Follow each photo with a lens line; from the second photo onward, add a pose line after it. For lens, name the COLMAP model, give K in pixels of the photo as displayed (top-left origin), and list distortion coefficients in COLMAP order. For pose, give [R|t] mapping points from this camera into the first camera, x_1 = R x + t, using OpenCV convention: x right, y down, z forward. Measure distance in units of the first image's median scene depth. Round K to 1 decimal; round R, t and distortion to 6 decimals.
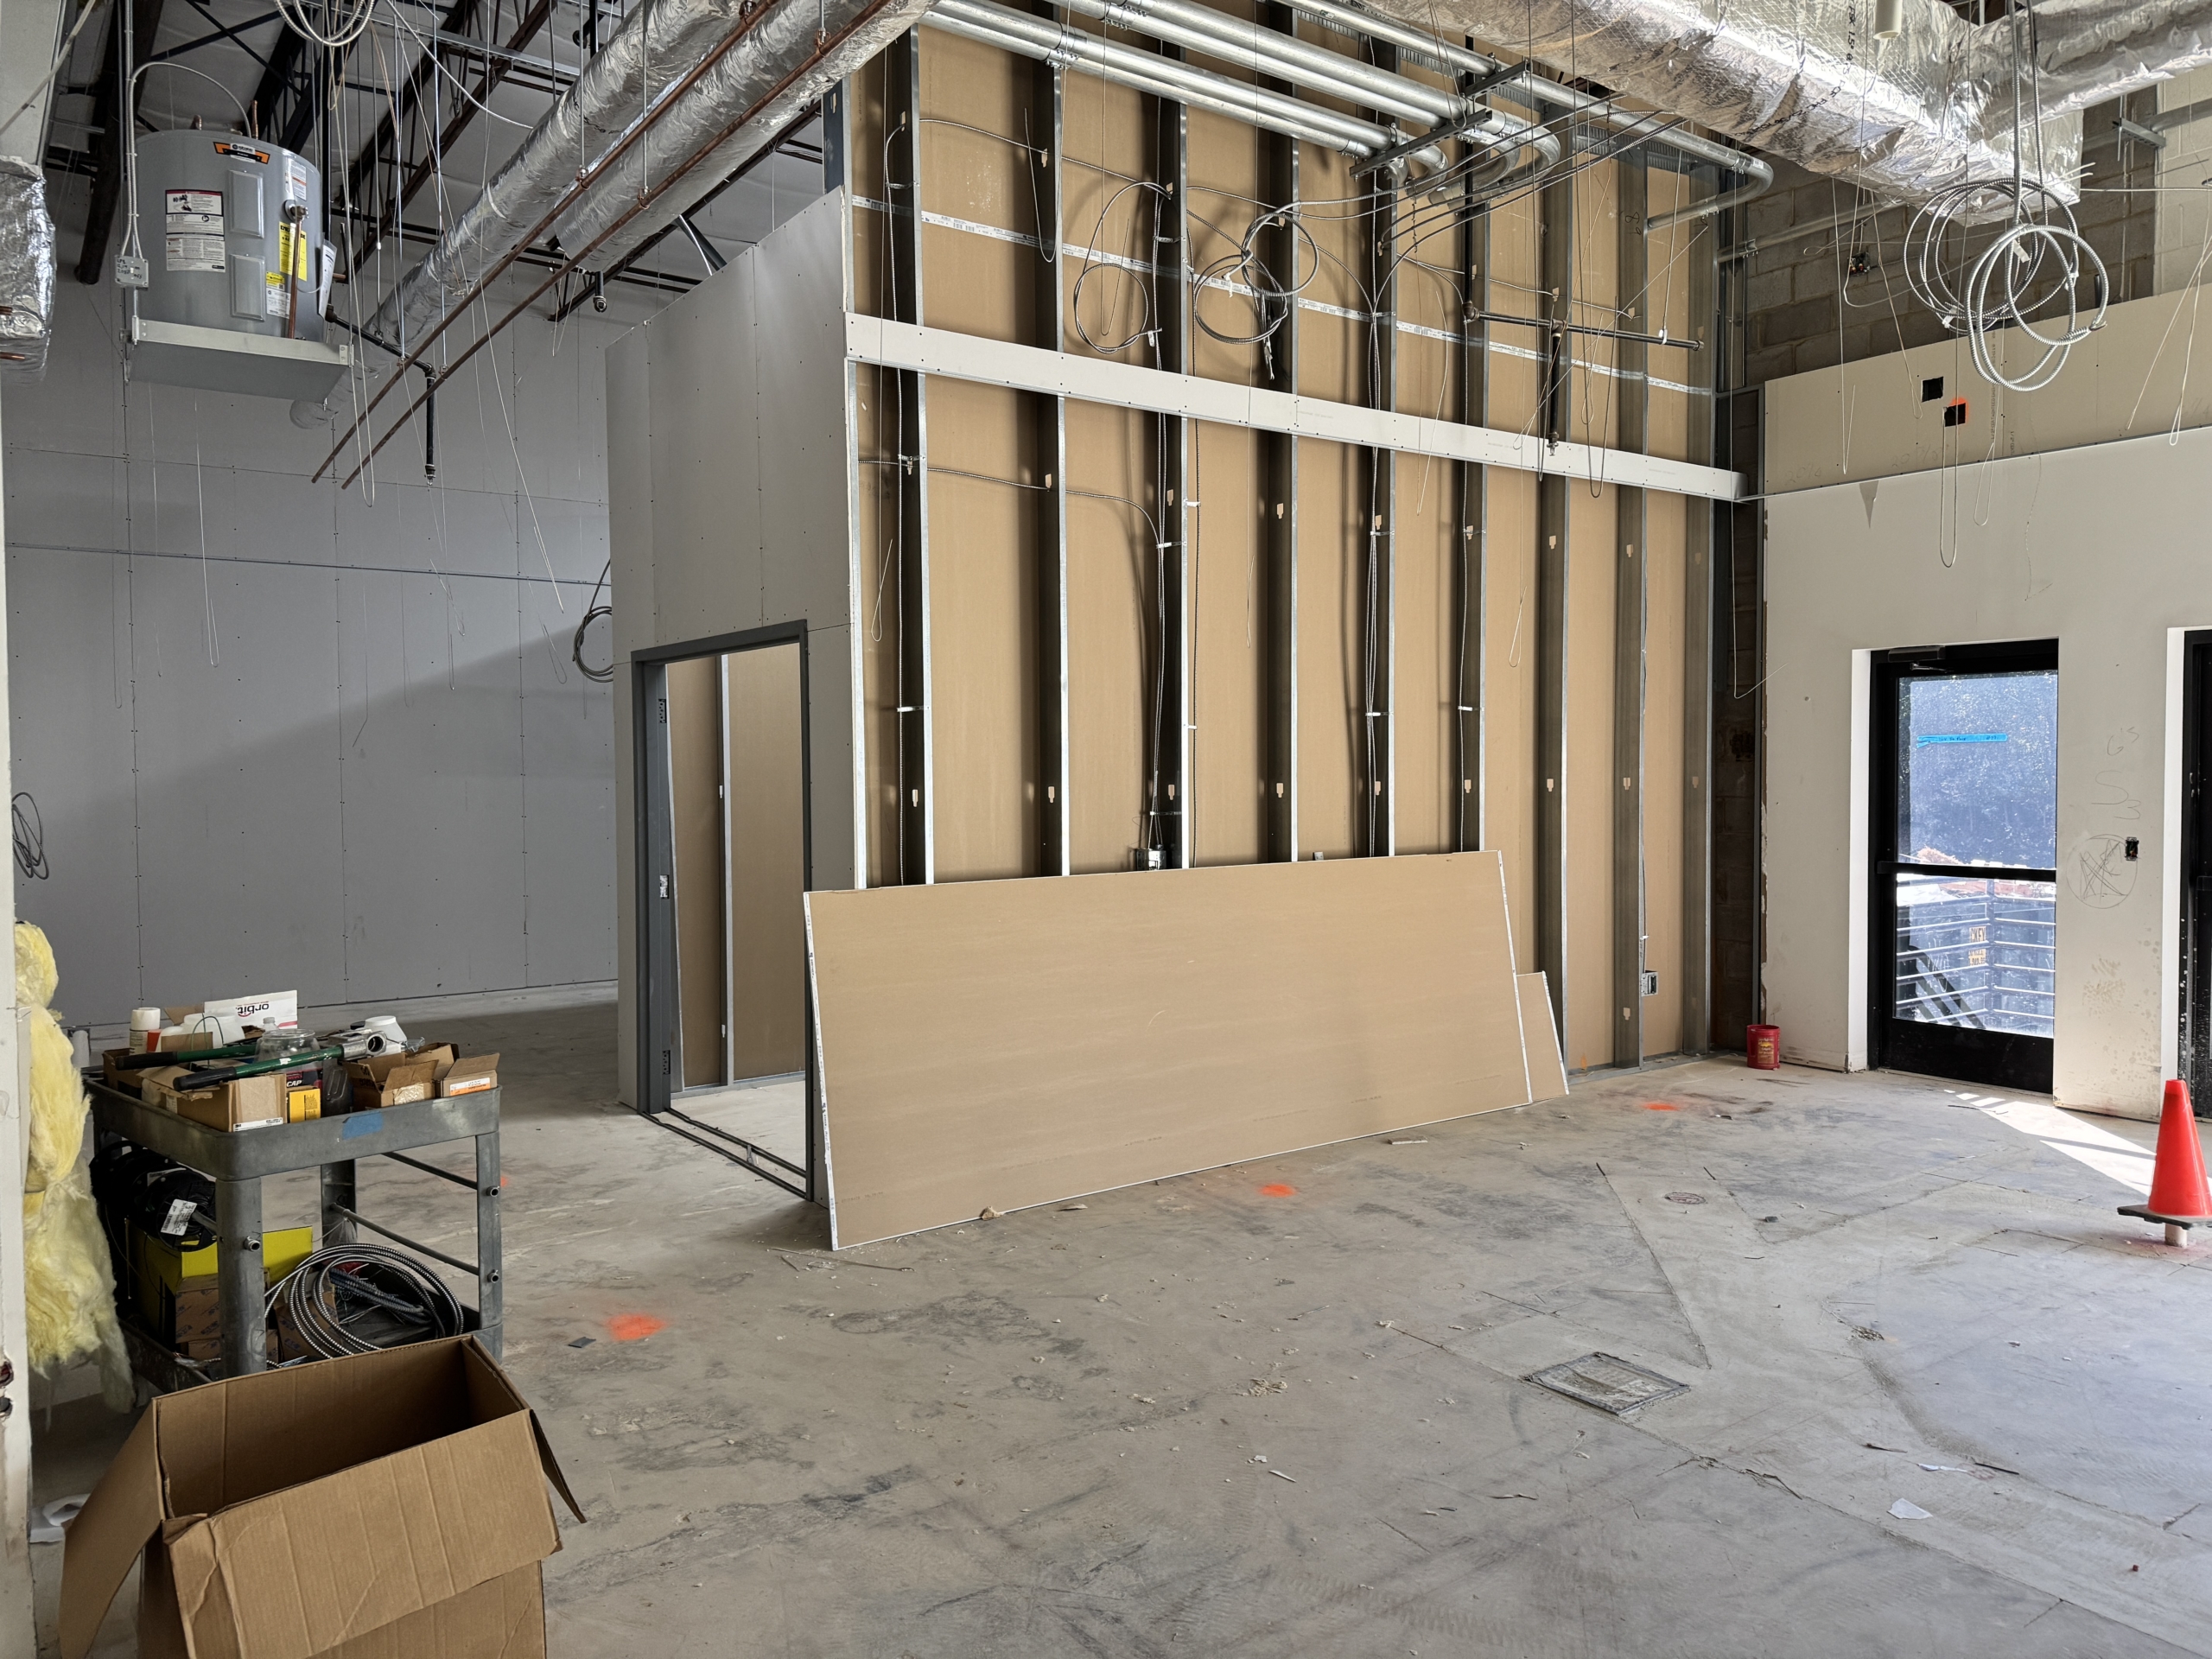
lens RADIAL K [[1533.8, 0, 1121.5], [0, 1533.8, 814.8], [0, 0, 1]] dist [0.037960, -0.045017]
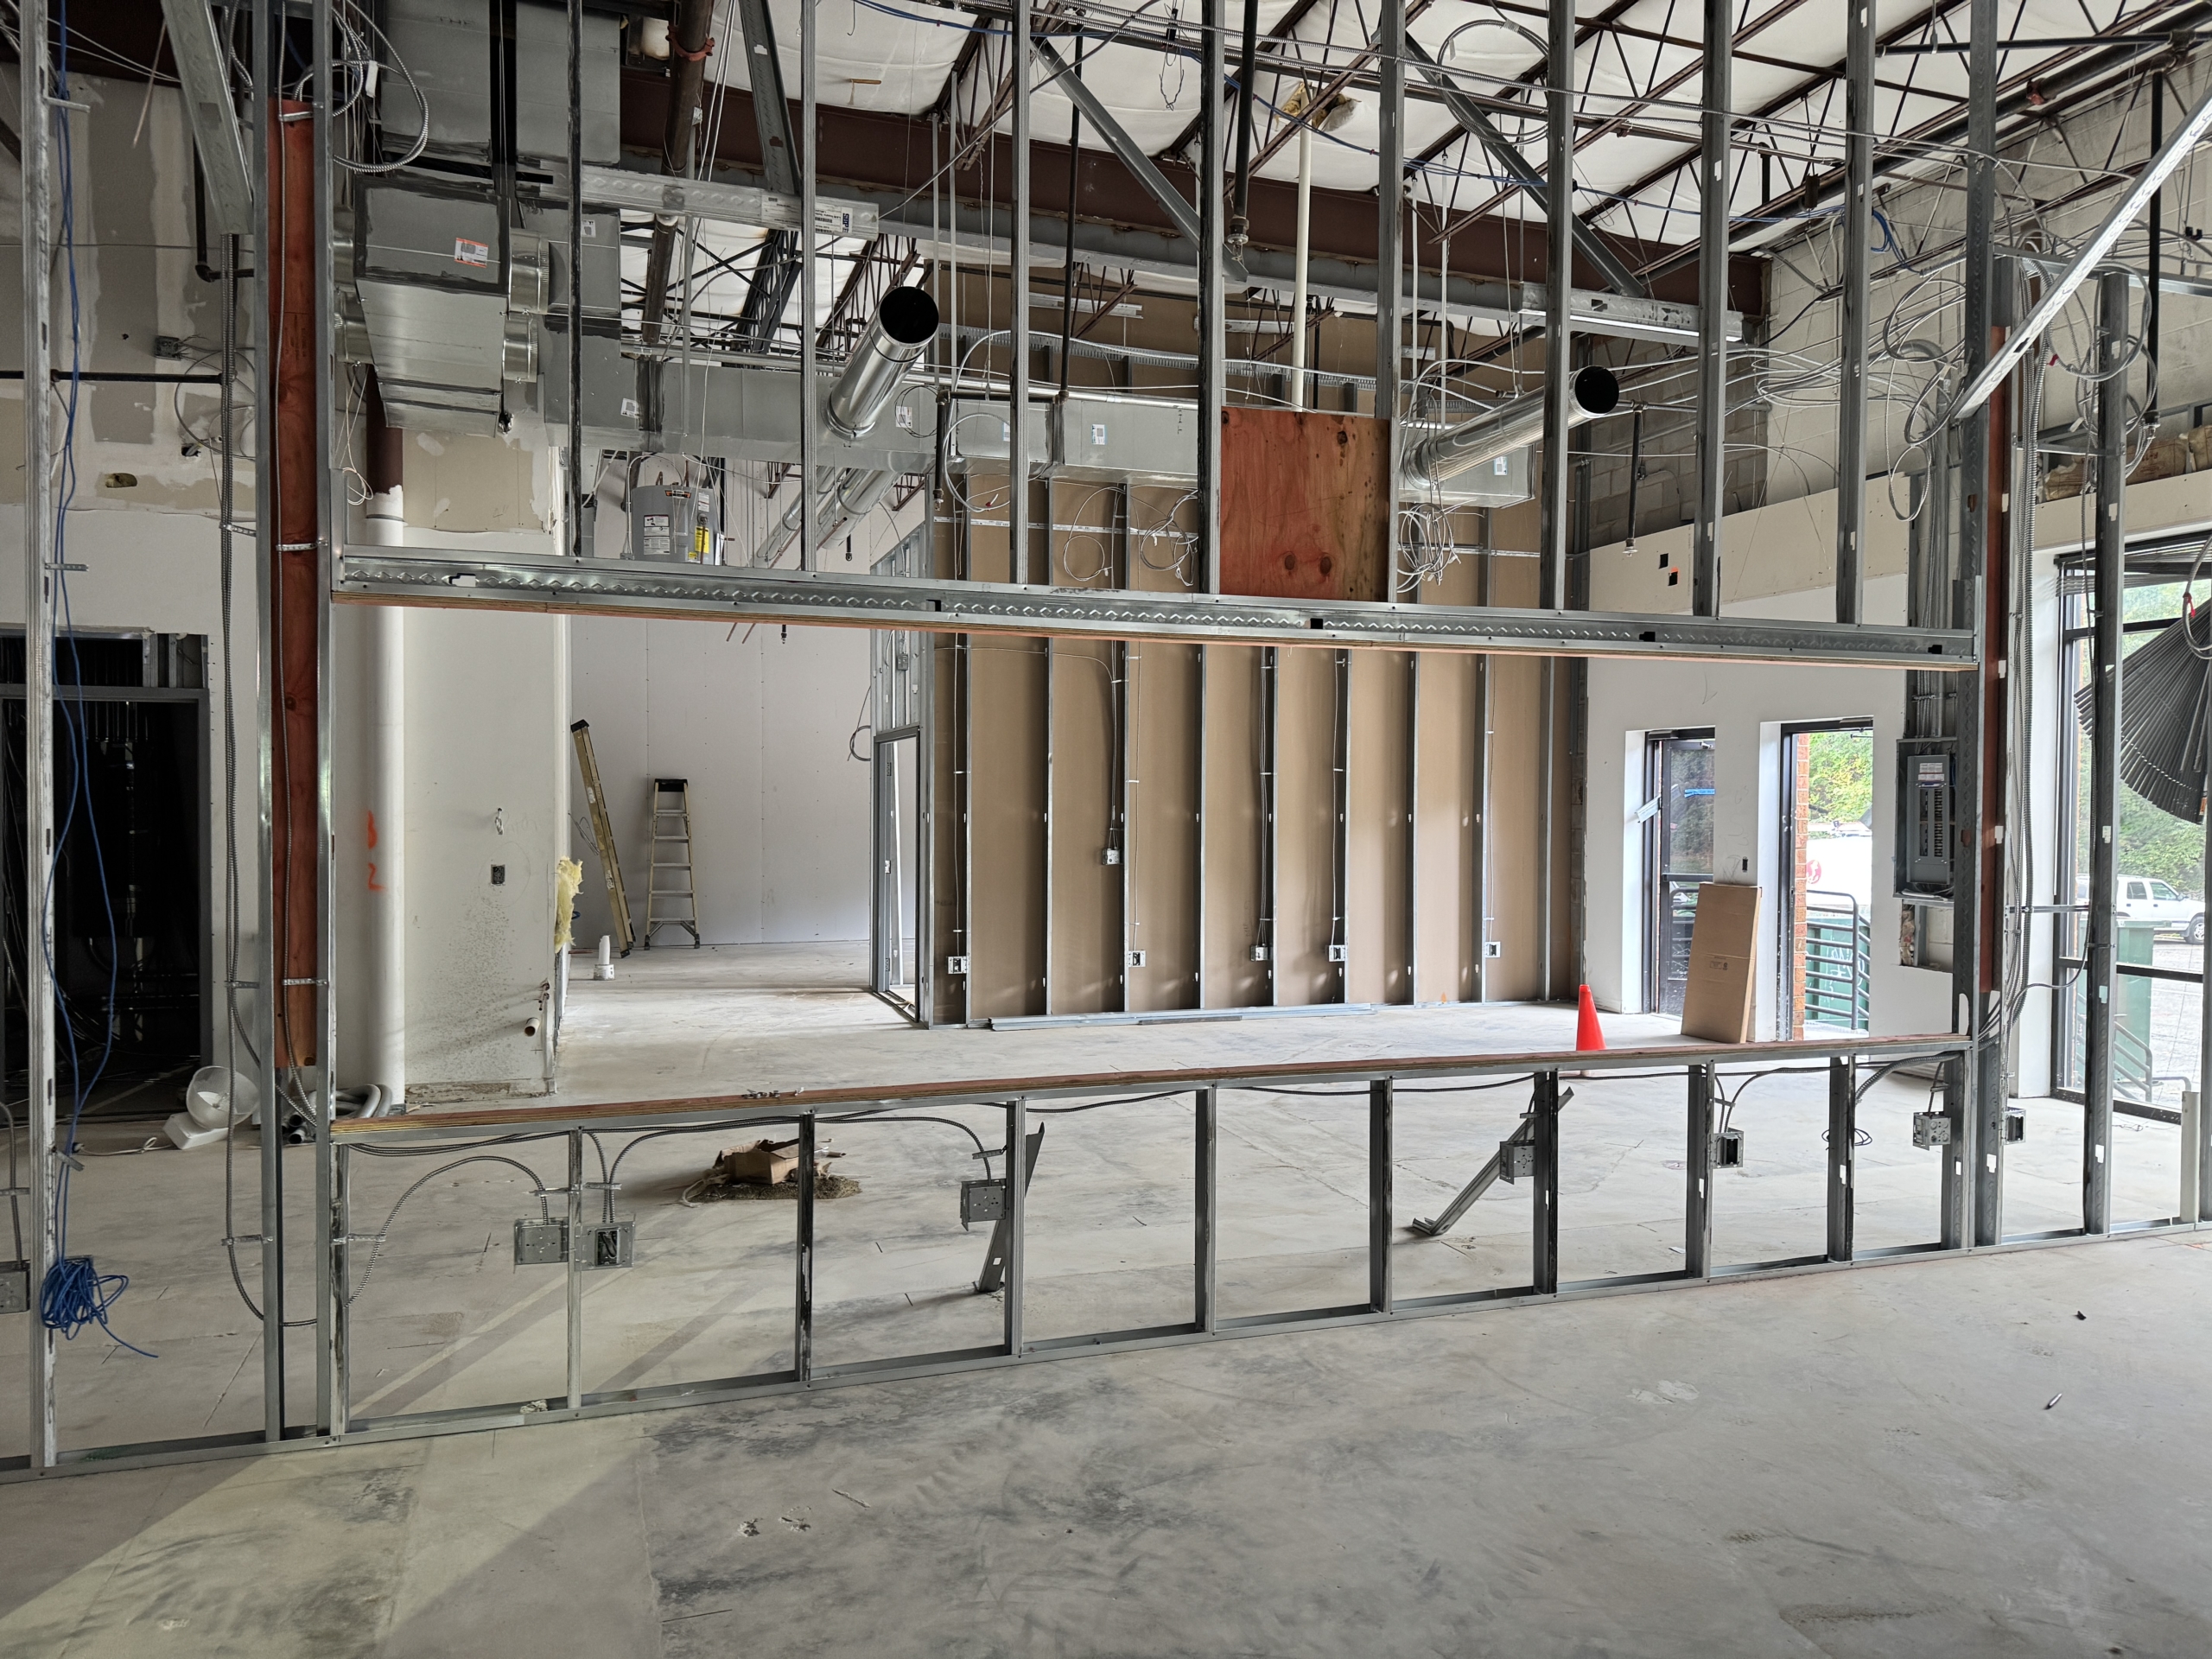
lens RADIAL K [[1533.8, 0, 1108.8], [0, 1533.8, 851.7], [0, 0, 1]] dist [0.037960, -0.045017]
pose [[0.956033, 0.021378, -0.292479, 0.495534], [-0.020384, 0.999771, 0.006445, 0.012196], [0.292550, -0.000200, 0.956250, -0.662886]]
